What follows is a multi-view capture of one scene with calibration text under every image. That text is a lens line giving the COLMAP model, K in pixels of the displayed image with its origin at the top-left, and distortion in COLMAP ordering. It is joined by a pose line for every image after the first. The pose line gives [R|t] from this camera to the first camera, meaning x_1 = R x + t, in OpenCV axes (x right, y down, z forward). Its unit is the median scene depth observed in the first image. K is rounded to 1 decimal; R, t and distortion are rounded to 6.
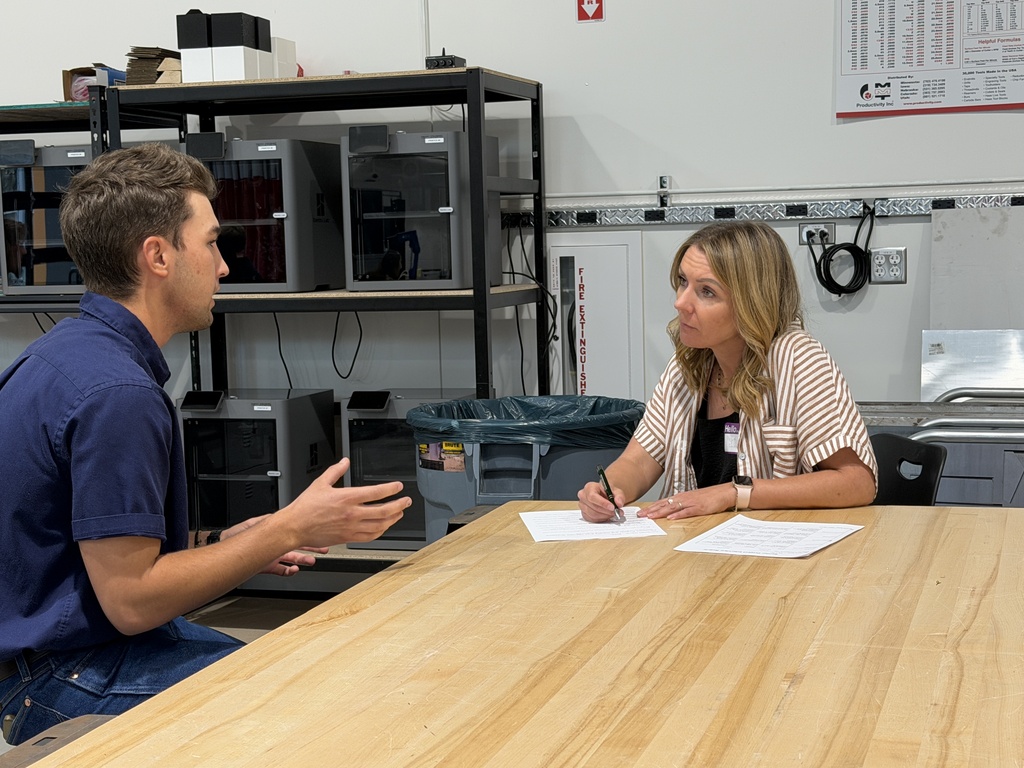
lens RADIAL K [[1662.0, 0, 512.1], [0, 1662.0, 385.7], [0, 0, 1]] dist [0.335395, 0.000000]
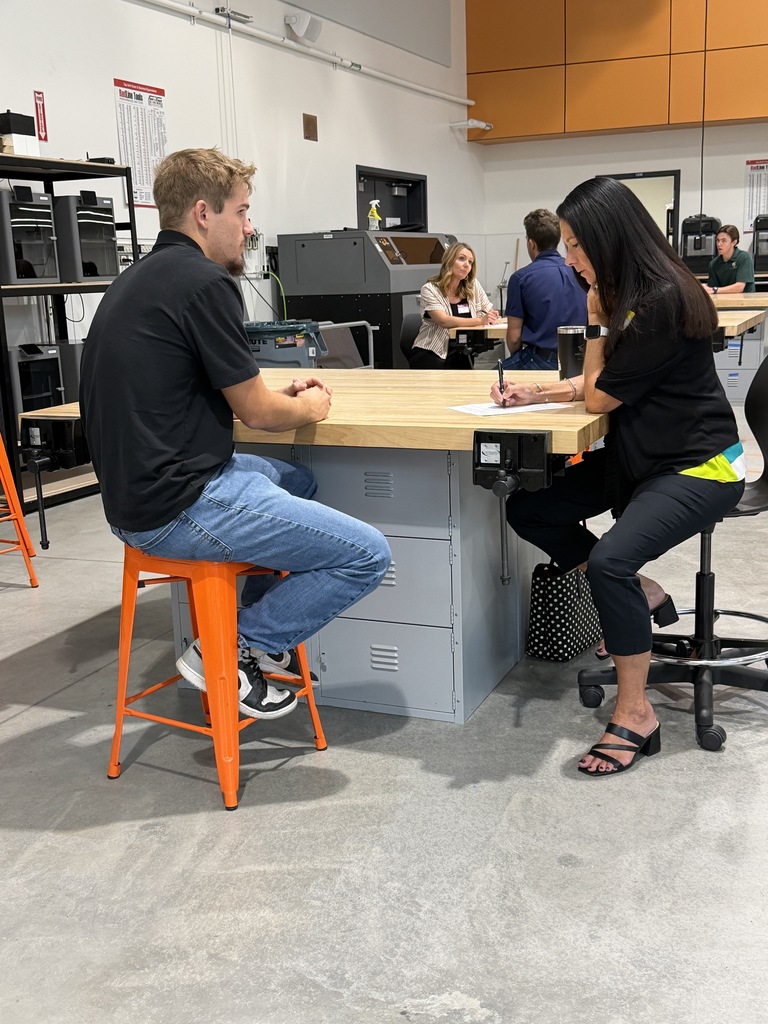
lens RADIAL K [[1176.0, 0, 384.4], [0, 1176.0, 512.7], [0, 0, 1]] dist [-0.002157, 0.000000]
pose [[0.088305, -0.176368, 0.980355, -1.339351], [0.110751, 0.979836, 0.166299, 0.013504], [-0.989917, 0.093890, 0.106058, 0.553920]]
